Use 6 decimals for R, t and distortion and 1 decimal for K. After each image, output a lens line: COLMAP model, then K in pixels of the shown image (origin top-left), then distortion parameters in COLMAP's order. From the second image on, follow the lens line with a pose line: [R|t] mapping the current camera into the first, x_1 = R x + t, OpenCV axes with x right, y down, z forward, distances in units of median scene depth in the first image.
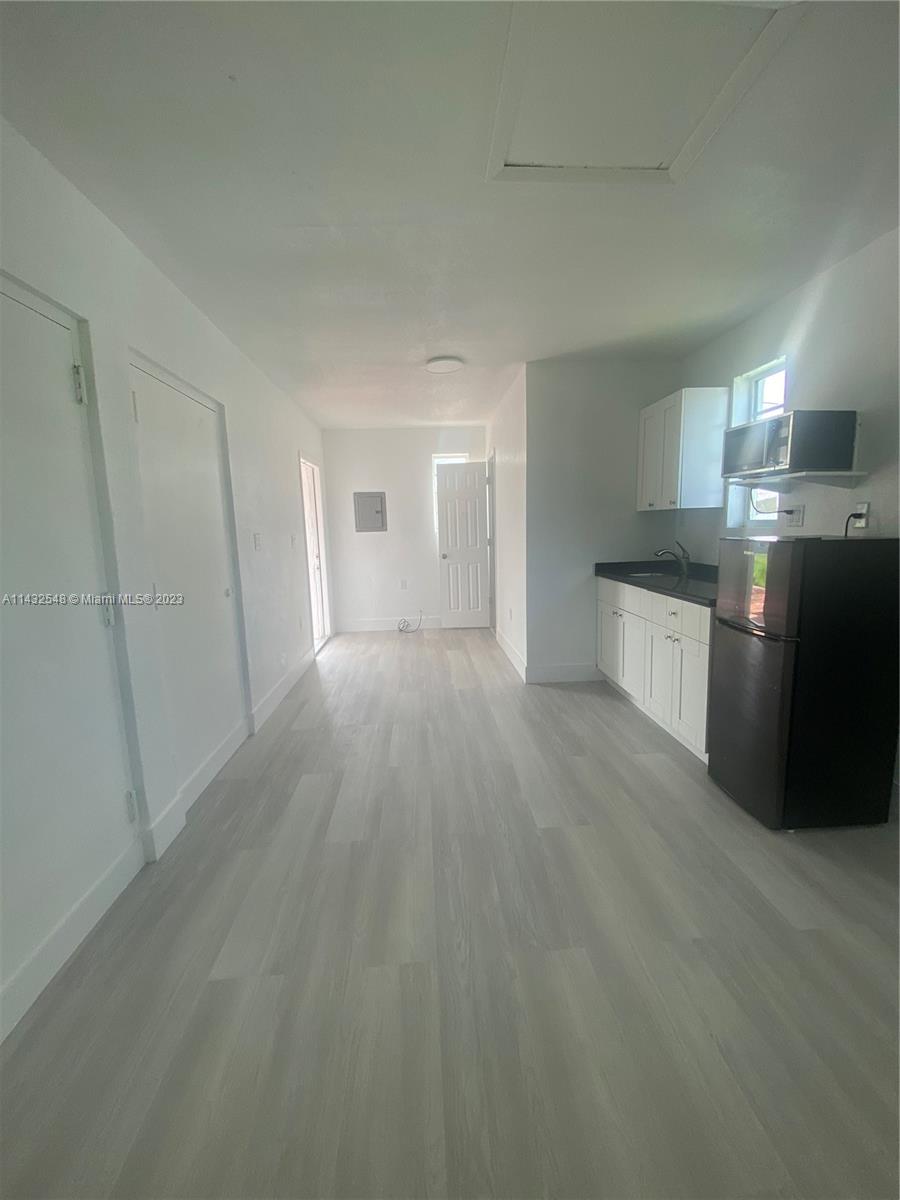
lens RADIAL K [[486.6, 0, 448.1], [0, 486.6, 596.8], [0, 0, 1]] dist [0.033063, -0.026562]
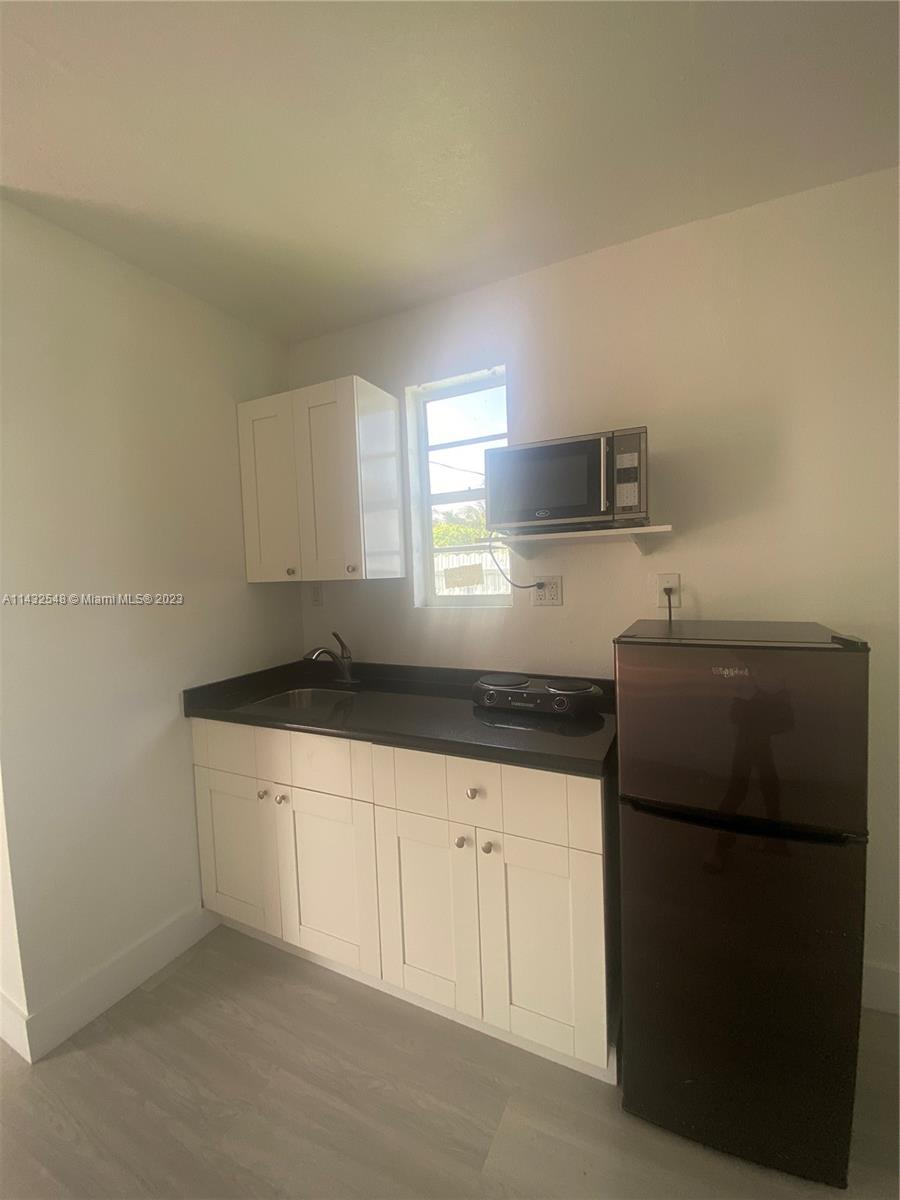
lens RADIAL K [[486.6, 0, 448.1], [0, 486.6, 596.8], [0, 0, 1]] dist [0.033063, -0.026562]
pose [[0.496242, -0.034676, 0.867491, 0.026208], [0.148782, 0.987817, -0.045624, -0.128941], [-0.855340, 0.151708, 0.495356, 0.687931]]
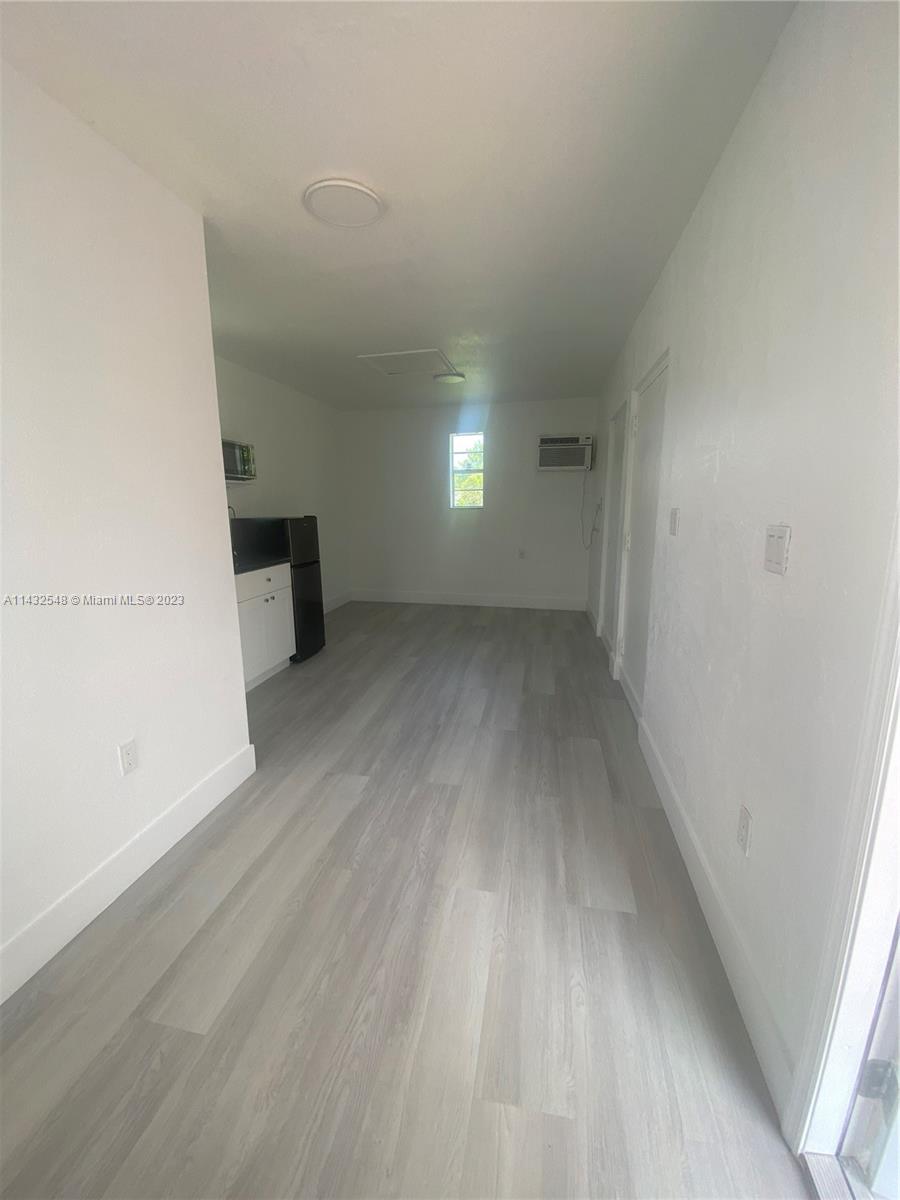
lens RADIAL K [[486.6, 0, 448.1], [0, 486.6, 596.8], [0, 0, 1]] dist [0.033063, -0.026562]
pose [[-0.967403, -0.011733, 0.252971, -0.306061], [0.072862, 0.943791, 0.322411, -0.281499], [-0.242535, 0.330333, -0.912171, 1.910836]]
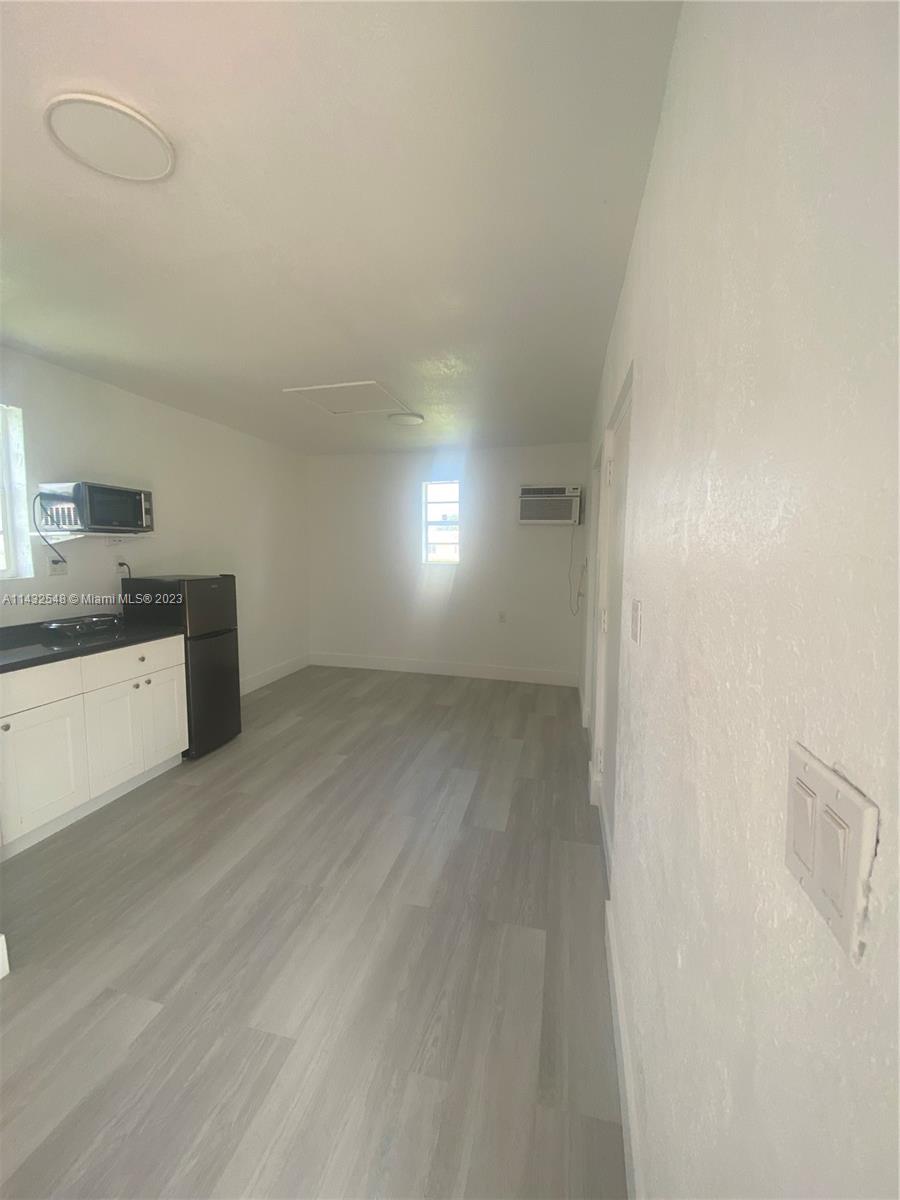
lens RADIAL K [[486.6, 0, 448.1], [0, 486.6, 596.8], [0, 0, 1]] dist [0.033063, -0.026562]
pose [[-0.957021, -0.007851, 0.289912, -0.408946], [0.061709, 0.971230, 0.230008, -0.262629], [-0.283377, 0.238013, -0.929003, 1.590627]]
